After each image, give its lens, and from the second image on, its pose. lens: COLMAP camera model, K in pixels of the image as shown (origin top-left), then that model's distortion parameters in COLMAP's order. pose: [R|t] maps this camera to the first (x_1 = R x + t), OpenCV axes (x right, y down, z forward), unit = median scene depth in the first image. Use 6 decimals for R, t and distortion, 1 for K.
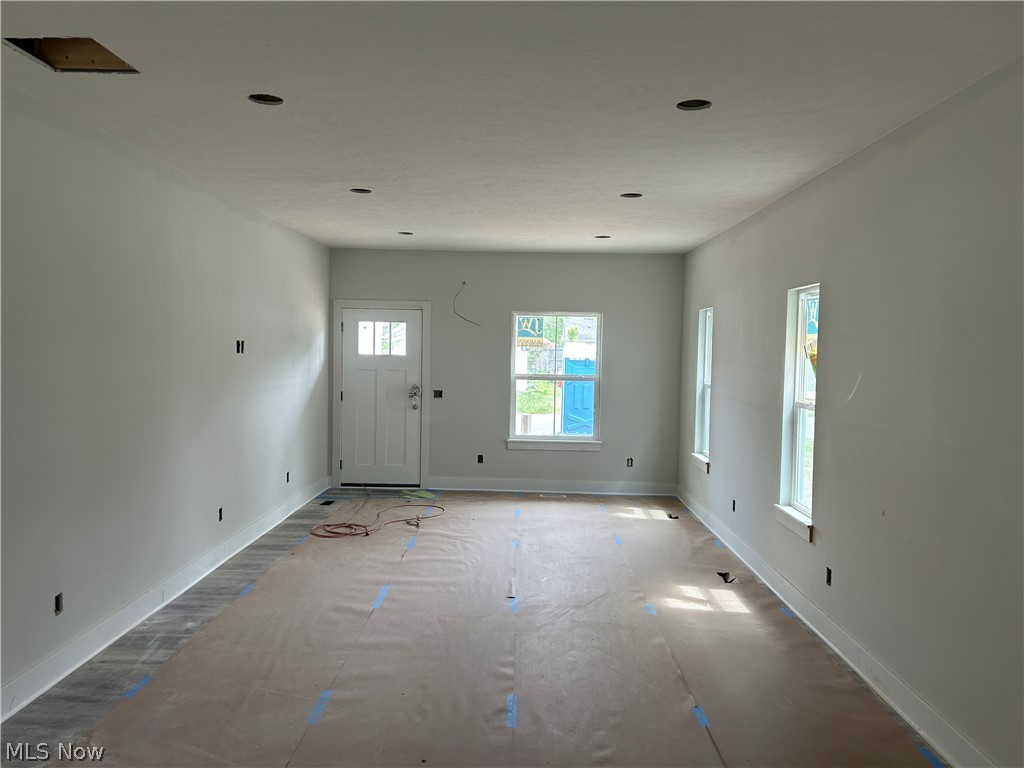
lens RADIAL K [[768.0, 0, 511.0], [0, 768.0, 386.6], [0, 0, 1]] dist [0.000299, -0.010626]
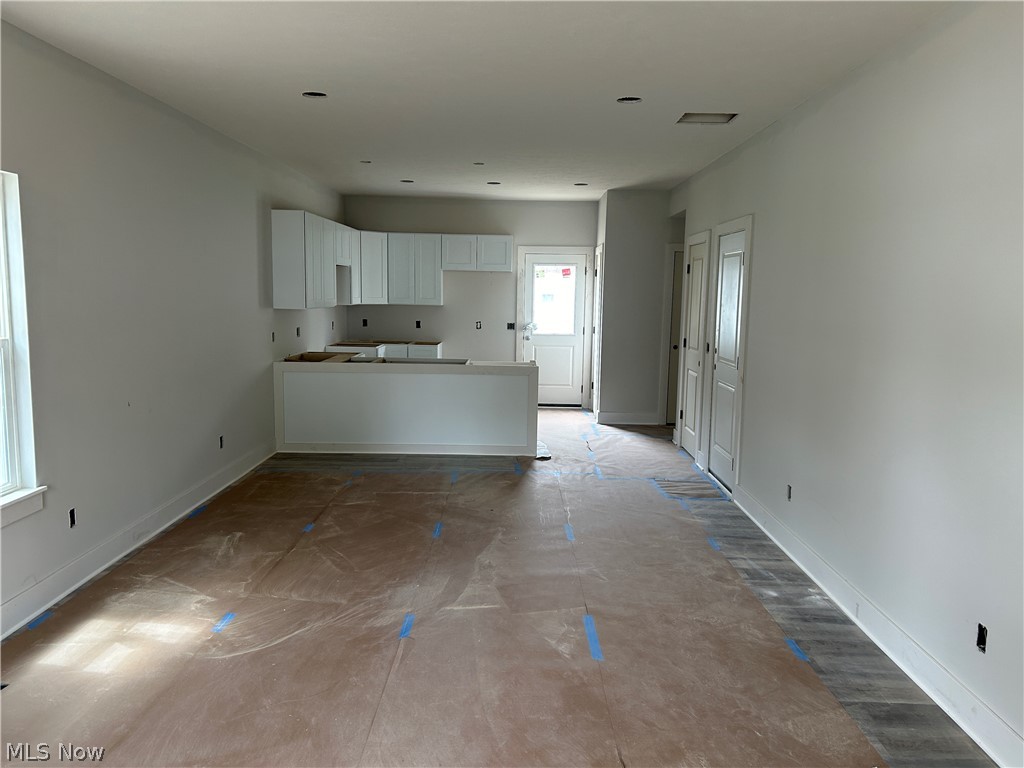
lens RADIAL K [[768.0, 0, 512.9], [0, 768.0, 384.7], [0, 0, 1]] dist [0.000299, -0.010626]
pose [[-0.999187, -0.035397, -0.019313, -0.075622], [-0.038305, 0.982843, 0.180424, -0.082556], [0.012596, 0.181017, -0.983399, 1.708397]]
